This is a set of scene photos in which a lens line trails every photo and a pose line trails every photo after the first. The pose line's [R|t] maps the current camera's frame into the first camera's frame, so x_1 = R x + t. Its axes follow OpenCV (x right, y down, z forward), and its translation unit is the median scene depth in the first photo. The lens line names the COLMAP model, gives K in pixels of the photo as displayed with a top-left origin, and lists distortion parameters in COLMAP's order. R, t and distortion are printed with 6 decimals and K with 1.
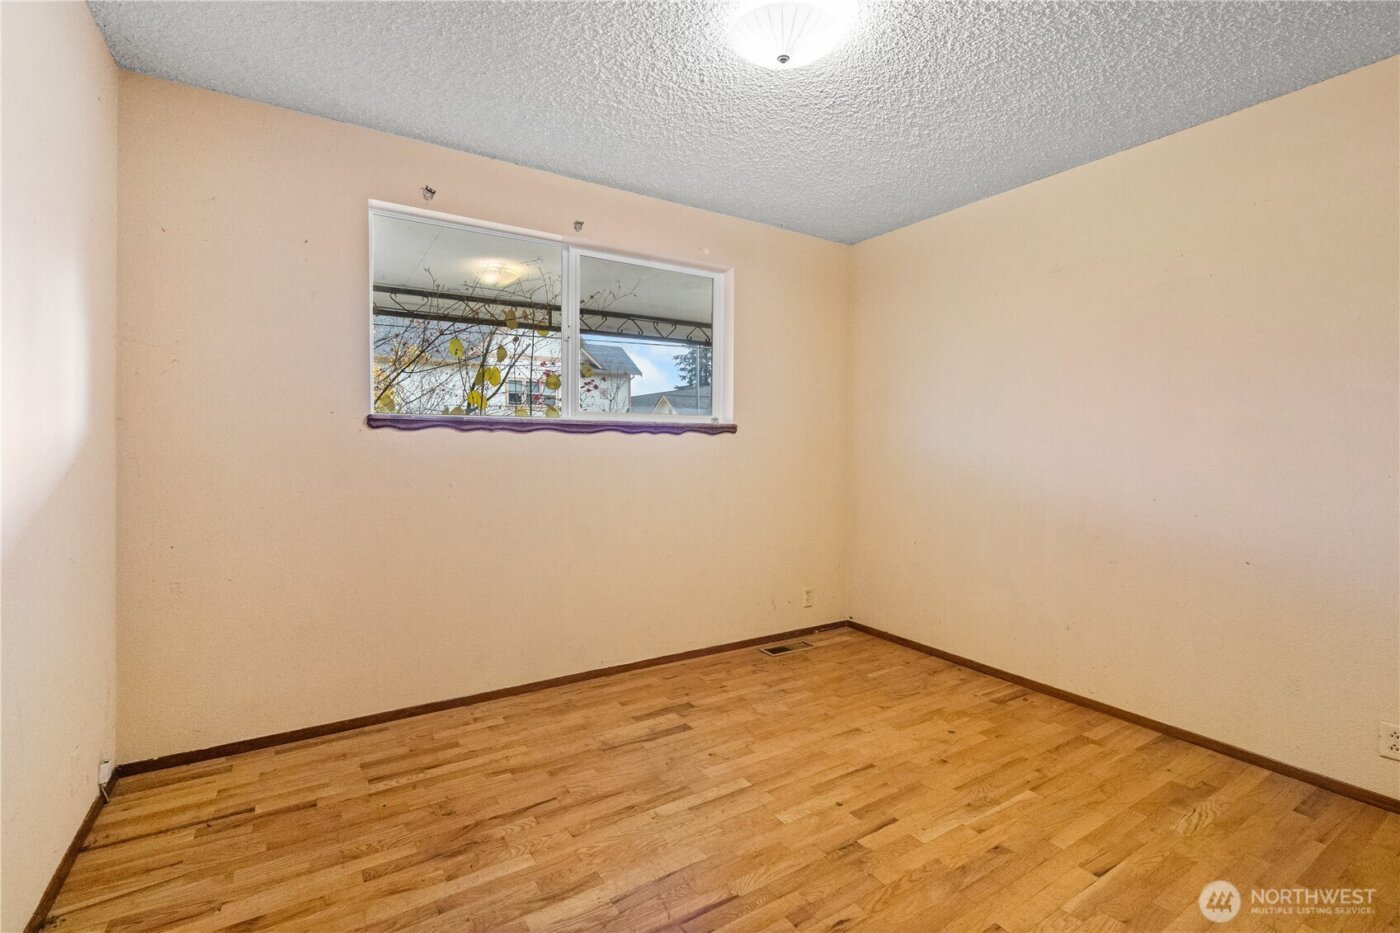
lens RADIAL K [[649.3, 0, 697.4], [0, 649.3, 454.9], [0, 0, 1]] dist [-0.001259, 0.000646]
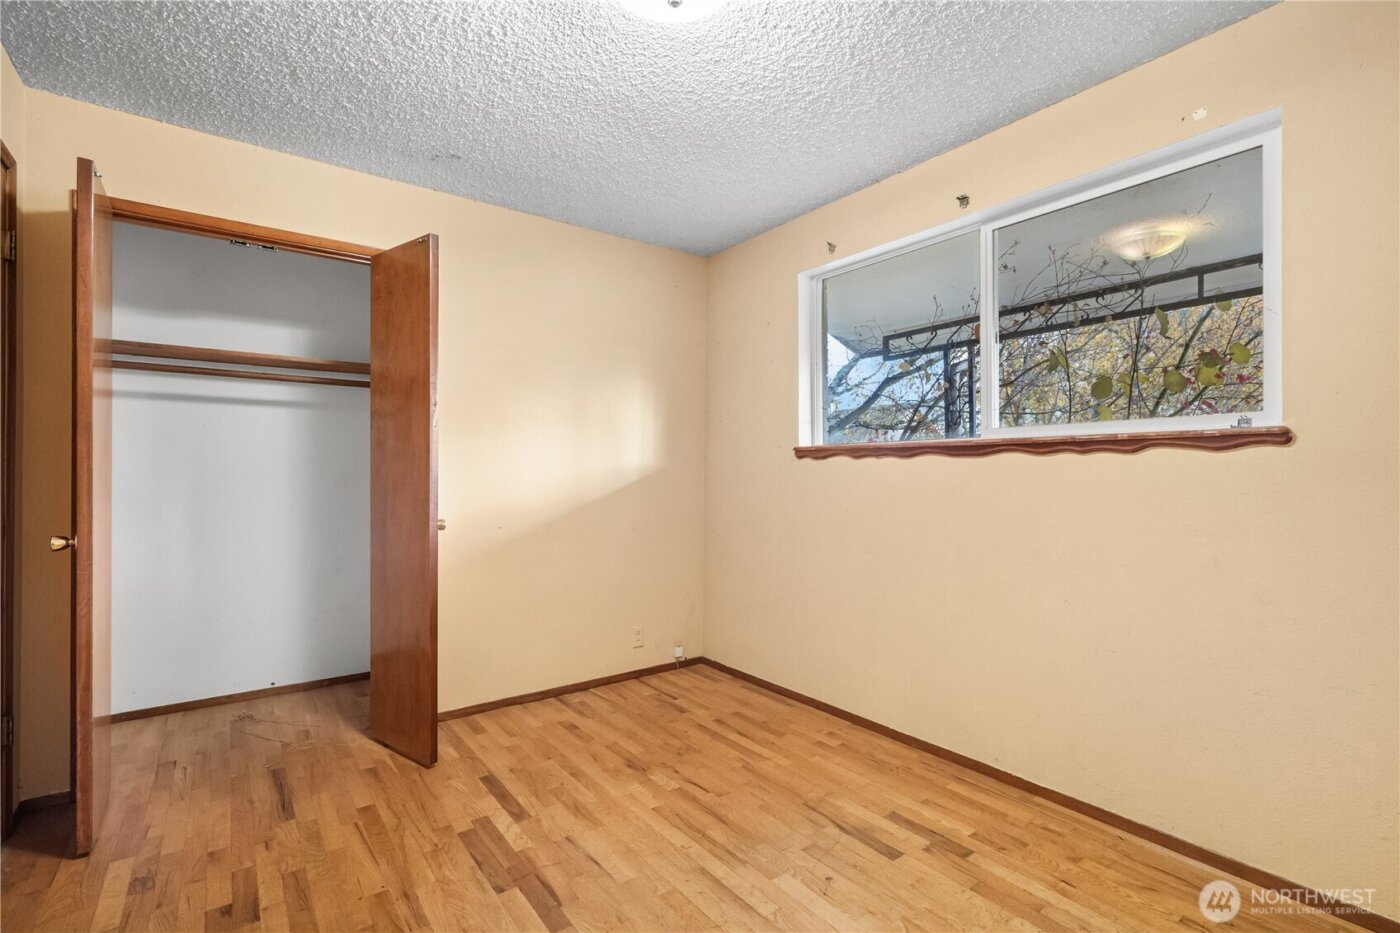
lens RADIAL K [[649.3, 0, 690.1], [0, 649.3, 468.4], [0, 0, 1]] dist [-0.001259, 0.000646]
pose [[0.044721, -0.006779, -0.998977, 0.758827], [-0.009834, 0.999926, -0.007225, -0.011892], [0.998951, 0.010147, 0.044651, 0.781087]]
